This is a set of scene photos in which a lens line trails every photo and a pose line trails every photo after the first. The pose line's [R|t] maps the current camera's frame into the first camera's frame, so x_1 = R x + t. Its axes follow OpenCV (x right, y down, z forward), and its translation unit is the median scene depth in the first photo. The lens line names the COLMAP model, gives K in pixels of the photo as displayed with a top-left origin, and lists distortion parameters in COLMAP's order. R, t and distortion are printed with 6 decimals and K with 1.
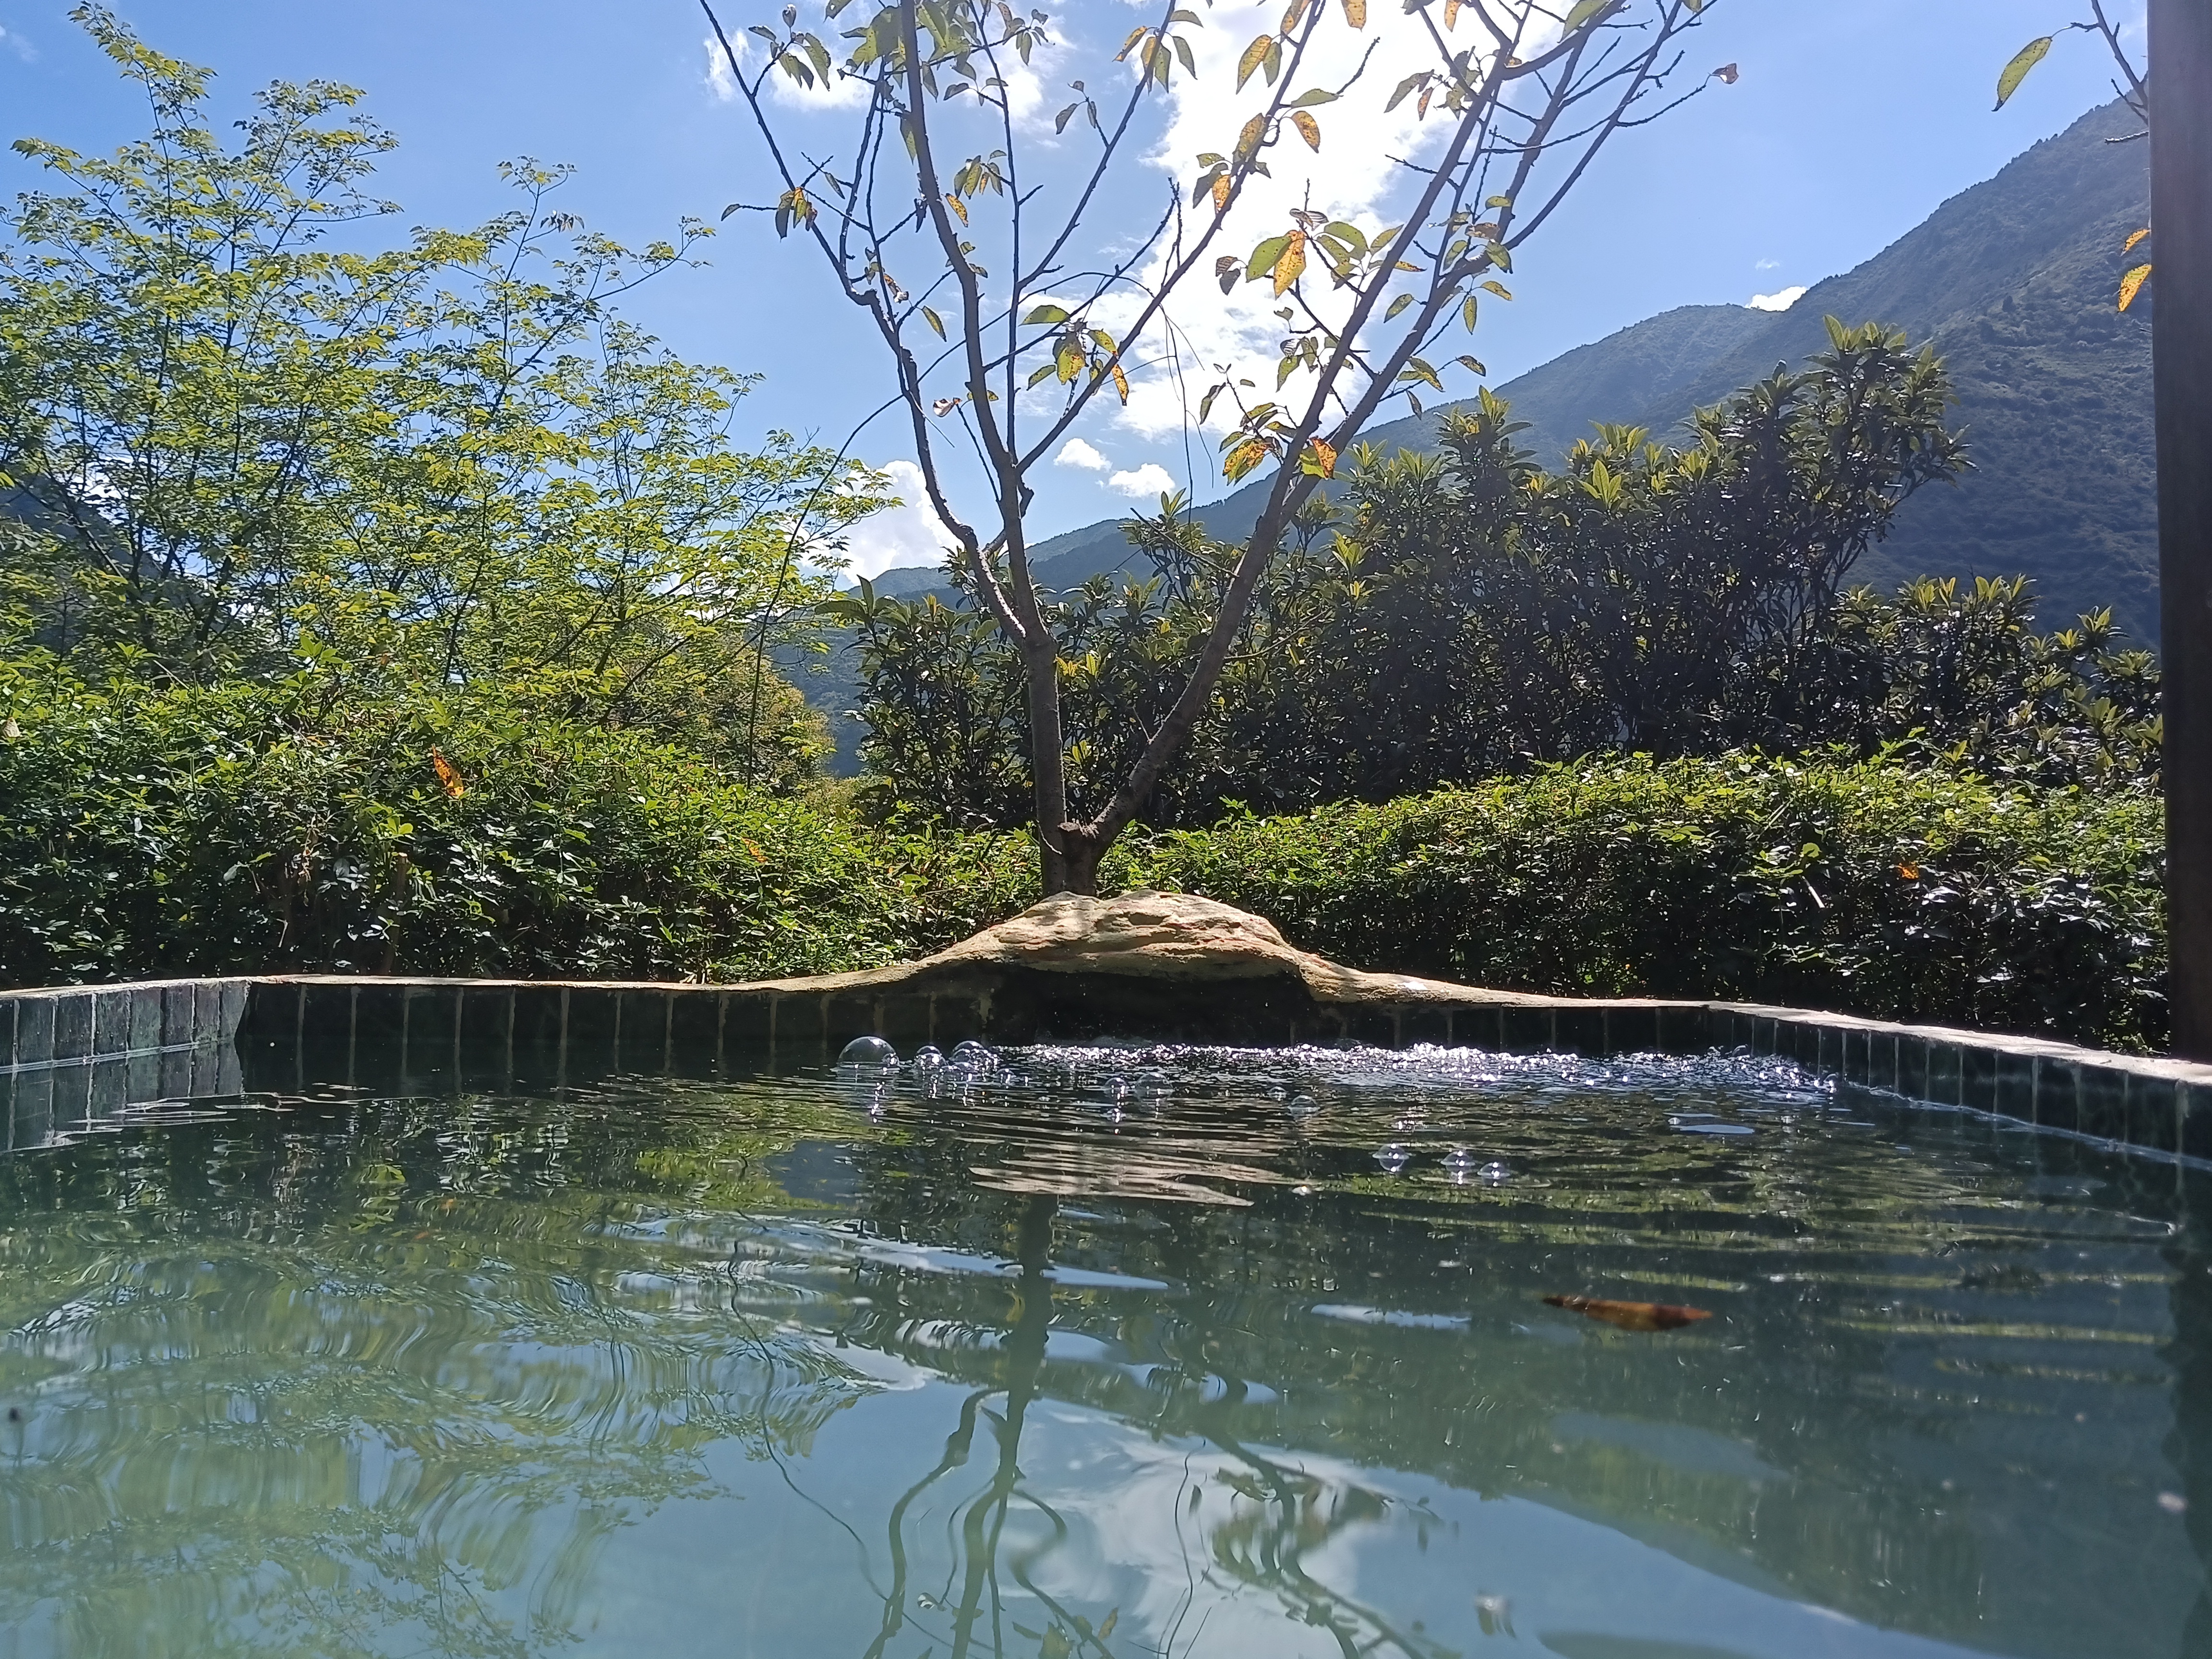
lens RADIAL K [[1710.6, 0, 1106.0], [0, 1710.6, 829.5], [0, 0, 1]] dist [0.043175, -0.100831]
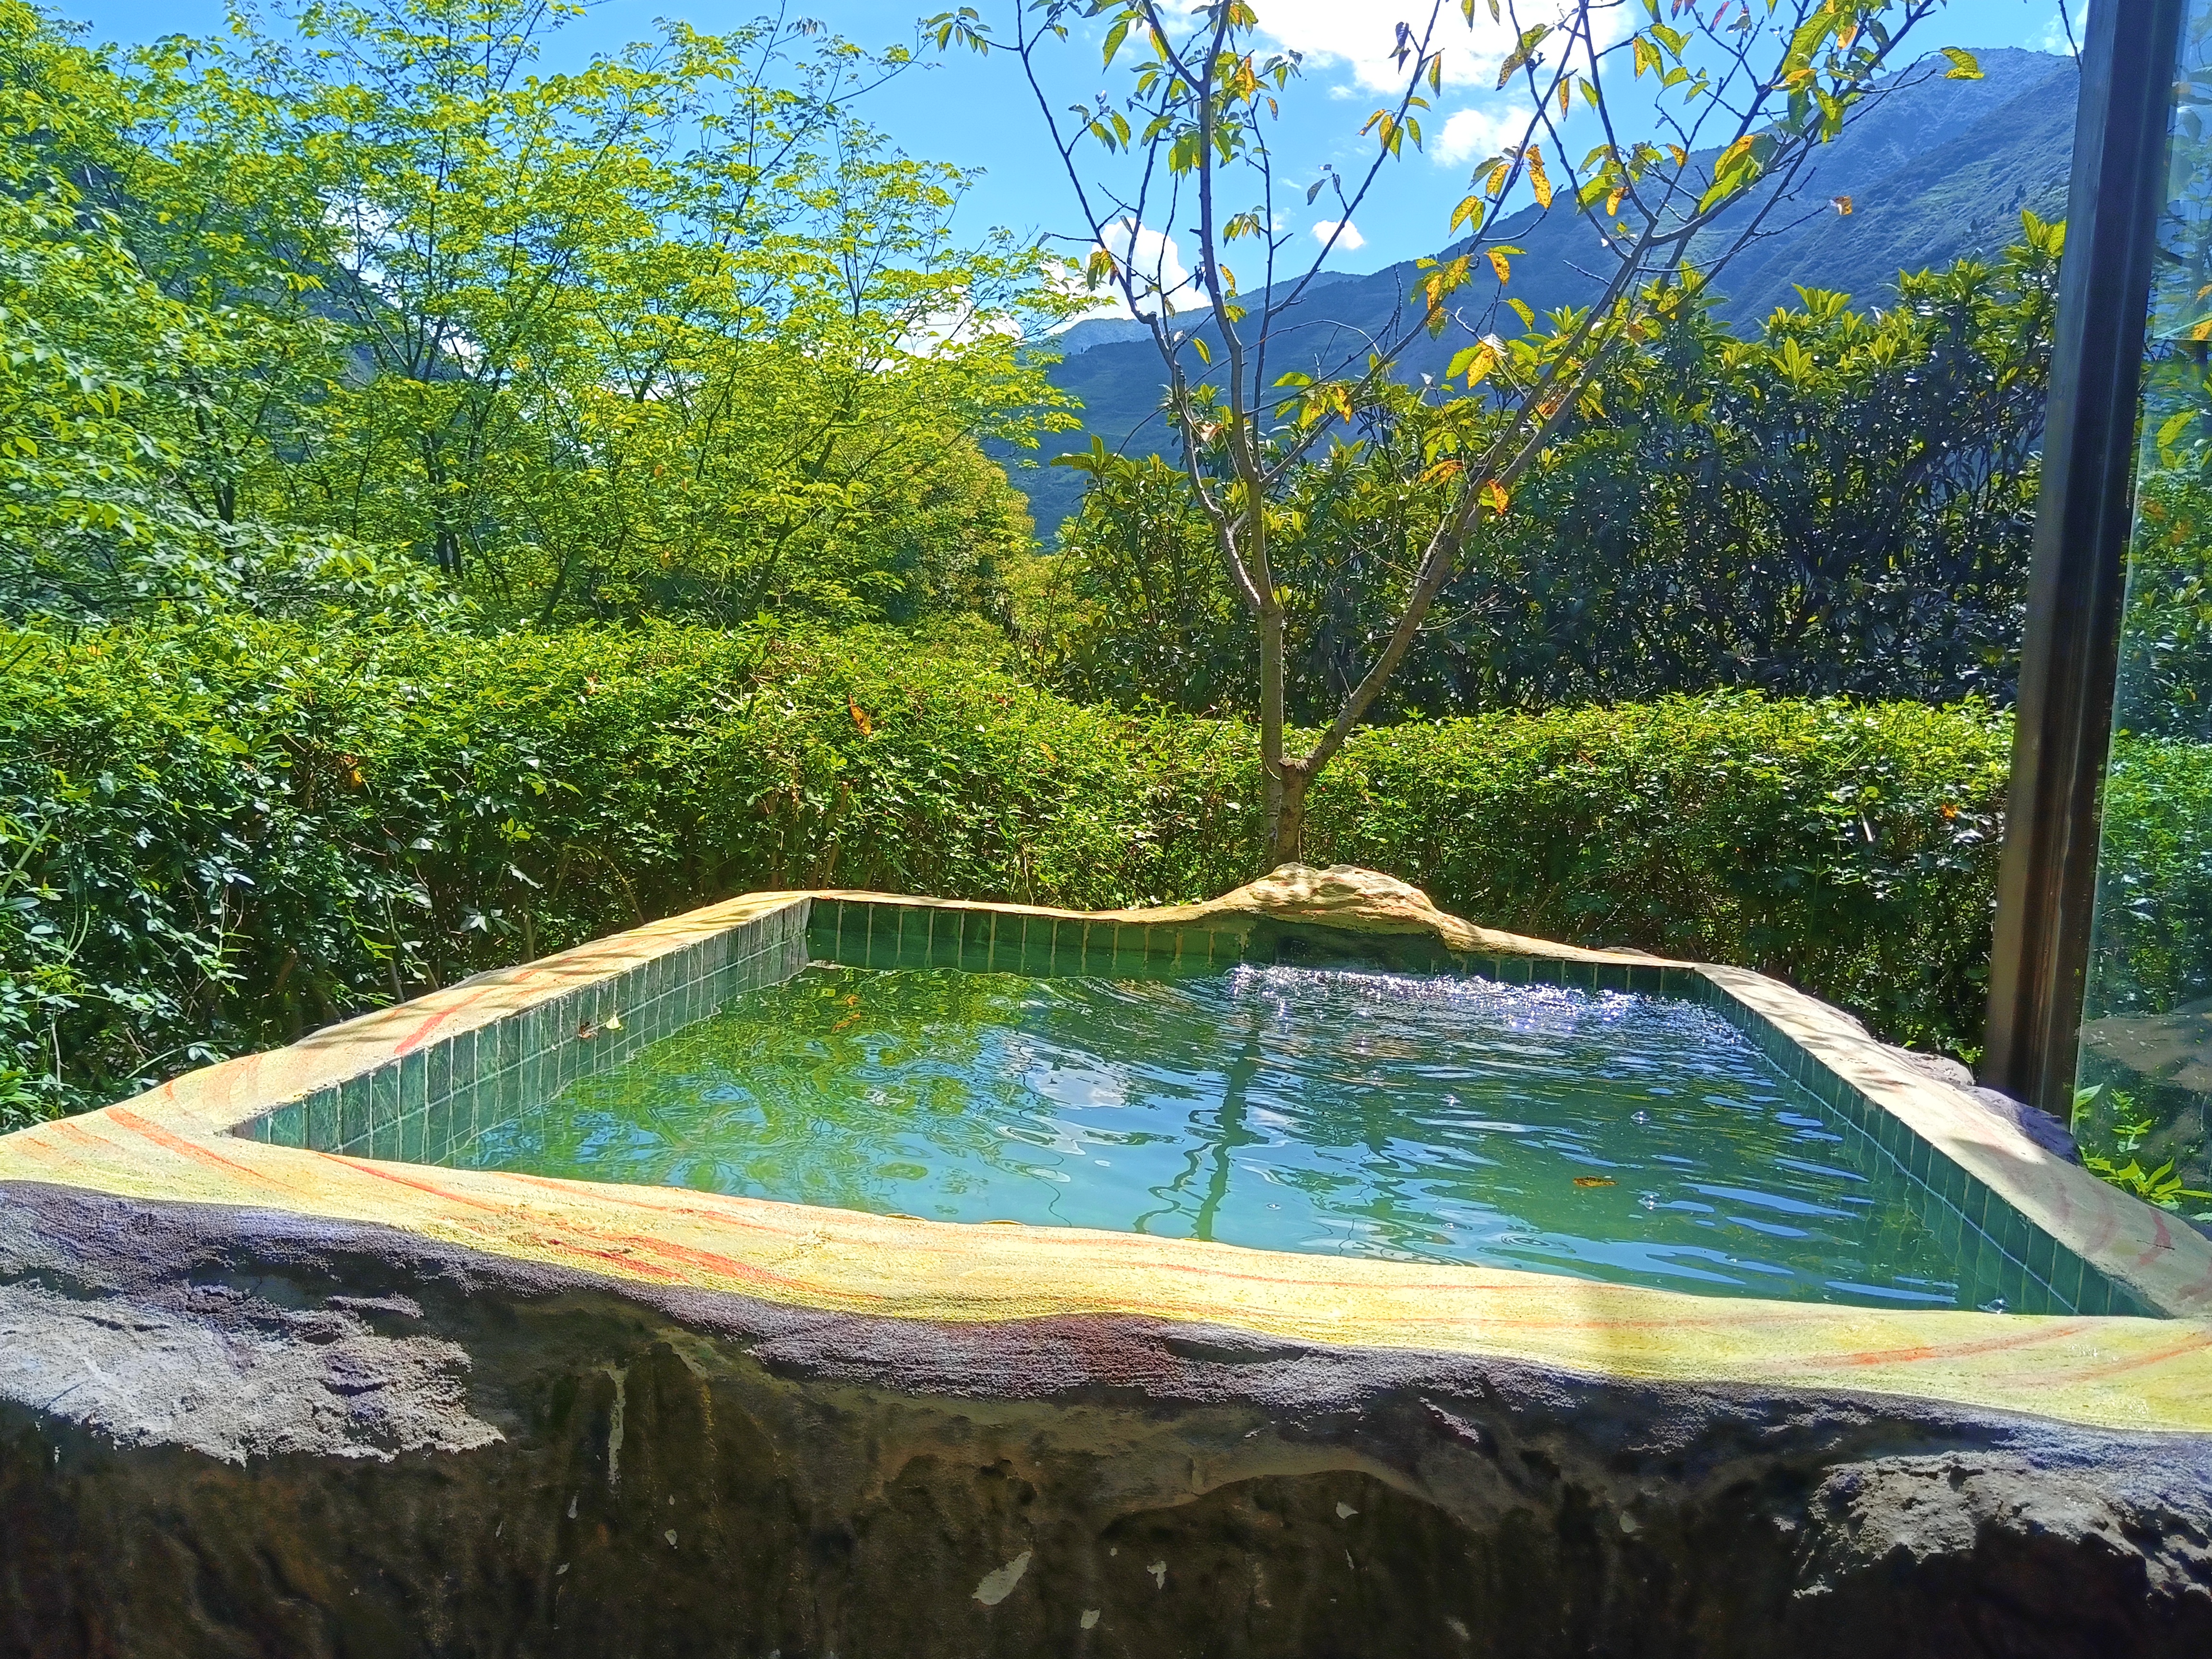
lens RADIAL K [[1710.6, 0, 1106.0], [0, 1710.6, 829.5], [0, 0, 1]] dist [0.043175, -0.100831]
pose [[0.993416, 0.057932, -0.098832, -0.021132], [-0.043806, 0.989245, 0.139551, -0.103150], [0.105853, -0.134303, 0.985270, -0.284596]]
